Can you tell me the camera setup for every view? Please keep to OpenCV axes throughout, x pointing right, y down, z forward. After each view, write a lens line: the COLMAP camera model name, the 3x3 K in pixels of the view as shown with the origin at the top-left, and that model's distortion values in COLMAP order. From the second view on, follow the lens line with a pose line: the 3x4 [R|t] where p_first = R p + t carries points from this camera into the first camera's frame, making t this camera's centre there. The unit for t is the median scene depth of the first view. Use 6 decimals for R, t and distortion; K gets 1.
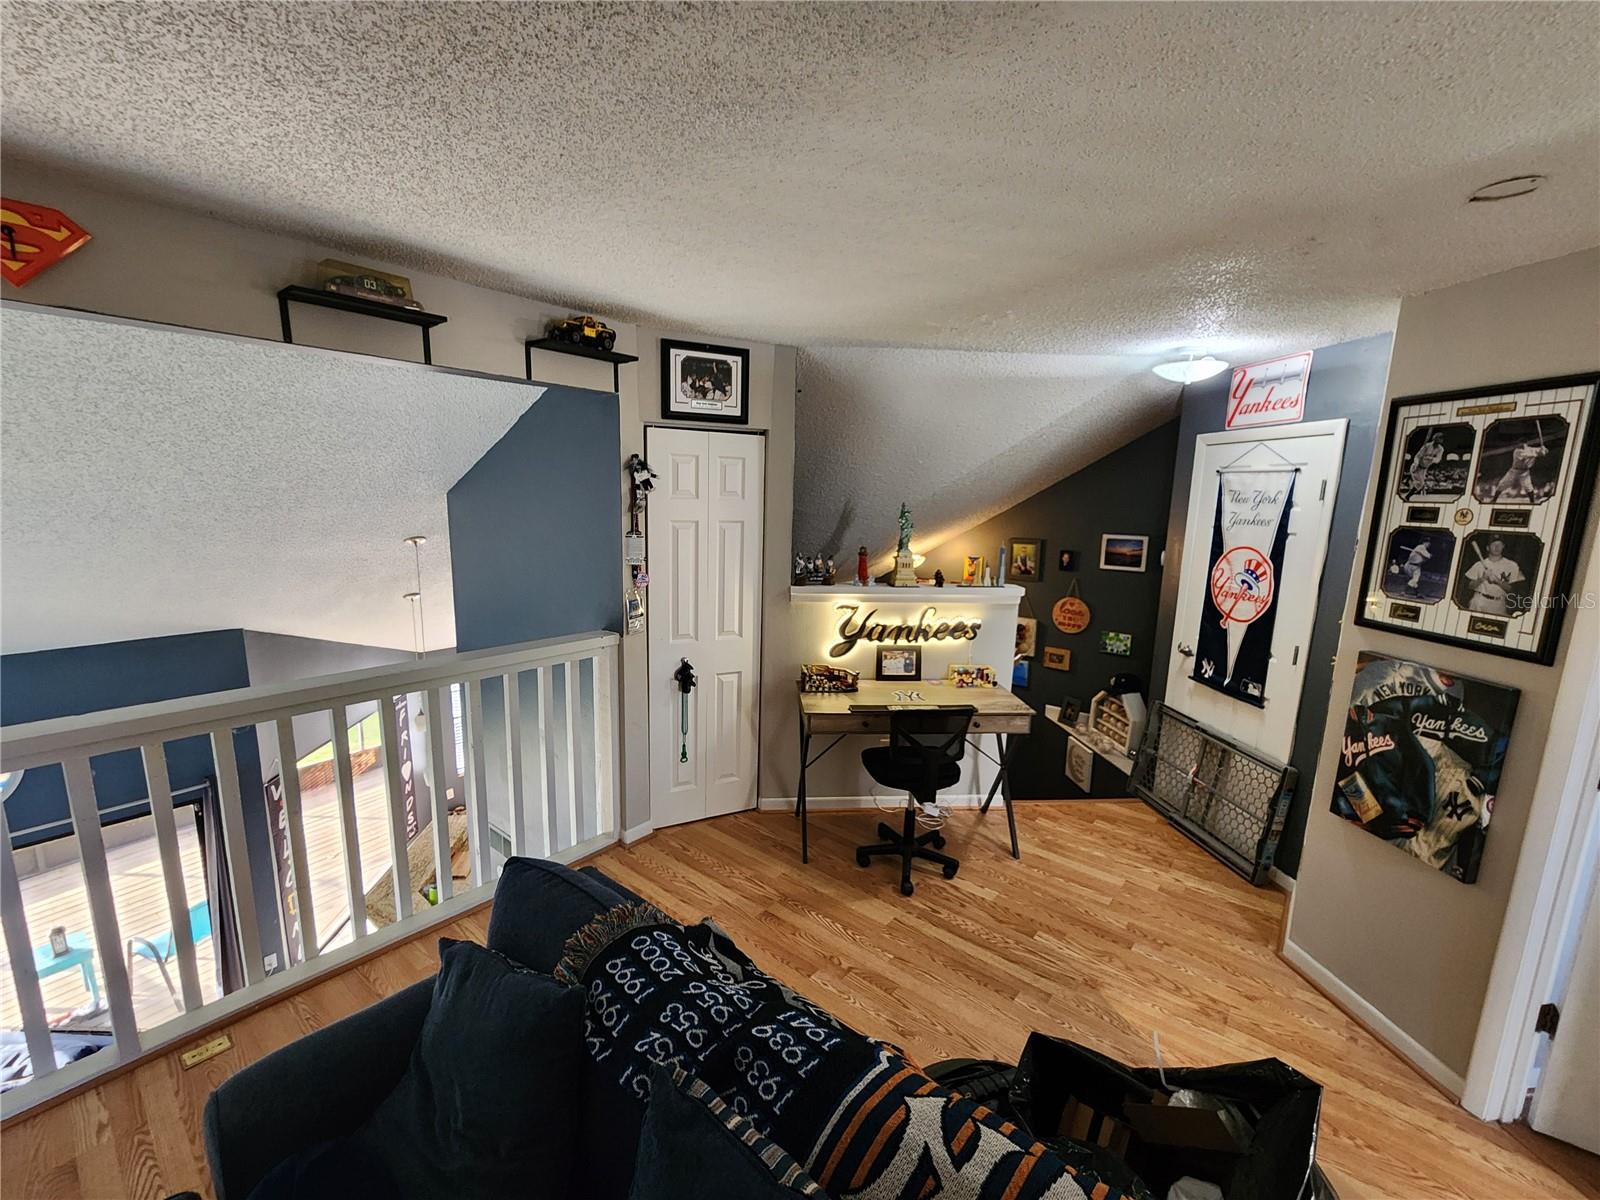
lens RADIAL K [[662.2, 0, 801.2], [0, 662.2, 610.0], [0, 0, 1]] dist [0.002629, -0.000620]
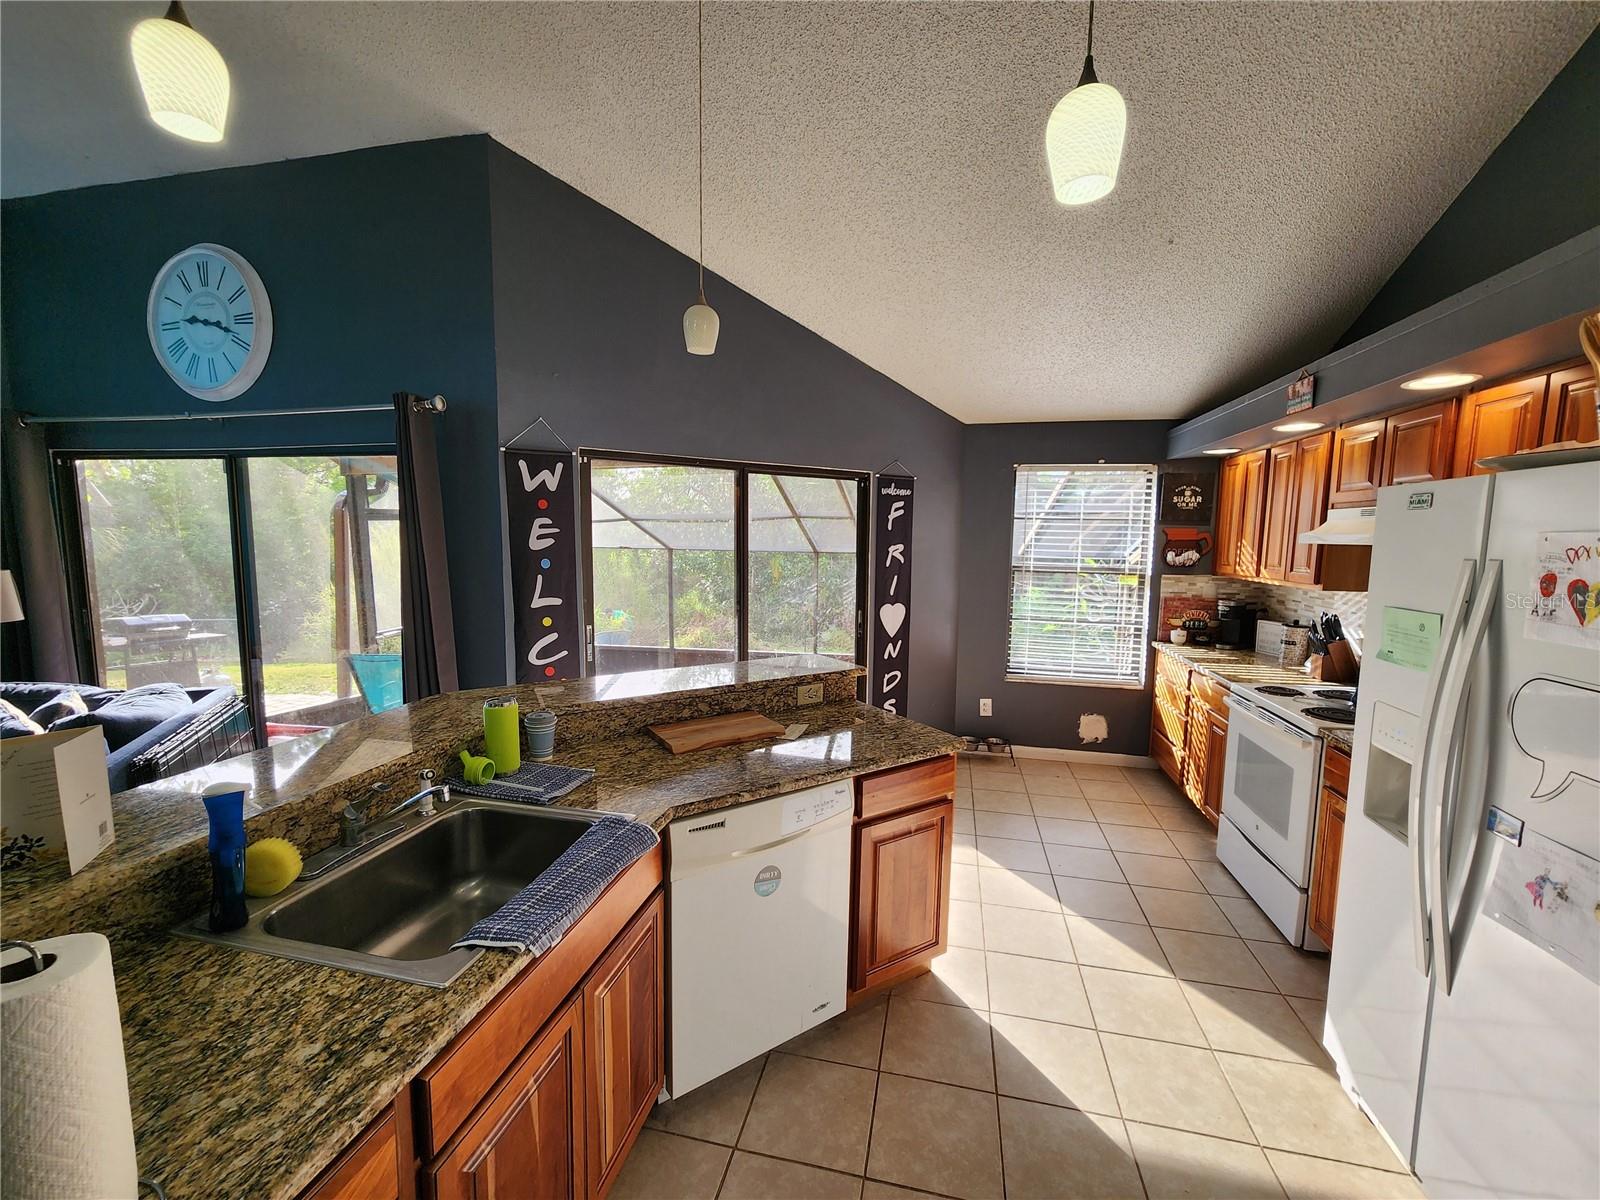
lens RADIAL K [[662.2, 0, 801.2], [0, 662.2, 610.0], [0, 0, 1]] dist [0.002629, -0.000620]
pose [[0.451775, 0.080066, -0.888532, -0.342389], [-0.158439, 0.987333, 0.008411, 0.574439], [0.877950, 0.136979, 0.458738, 1.611477]]
